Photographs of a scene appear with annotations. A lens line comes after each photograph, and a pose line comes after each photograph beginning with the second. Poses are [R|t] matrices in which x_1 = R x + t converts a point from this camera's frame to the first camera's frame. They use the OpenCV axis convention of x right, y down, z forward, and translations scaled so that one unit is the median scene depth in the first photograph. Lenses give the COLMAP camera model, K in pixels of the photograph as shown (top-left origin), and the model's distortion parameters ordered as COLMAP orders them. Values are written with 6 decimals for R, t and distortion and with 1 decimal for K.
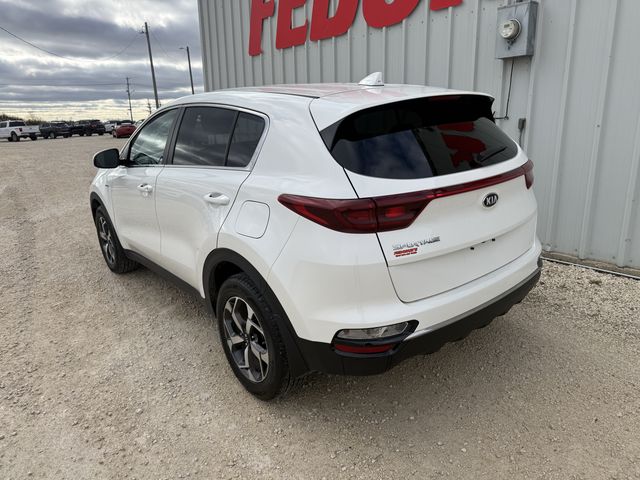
lens RADIAL K [[456.8, 0, 317.1], [0, 456.8, 237.8], [0, 0, 1]] dist [0.029350, -0.033722]
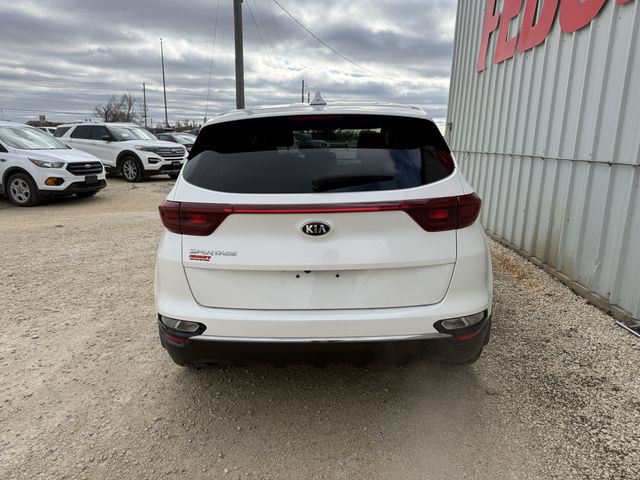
lens RADIAL K [[456.8, 0, 318.4], [0, 456.8, 241.6], [0, 0, 1]] dist [0.029350, -0.033722]
pose [[0.749785, 0.187247, -0.634635, 0.900859], [-0.204409, 0.977757, 0.046986, -0.094398], [0.629317, 0.094496, 0.771382, 0.285576]]
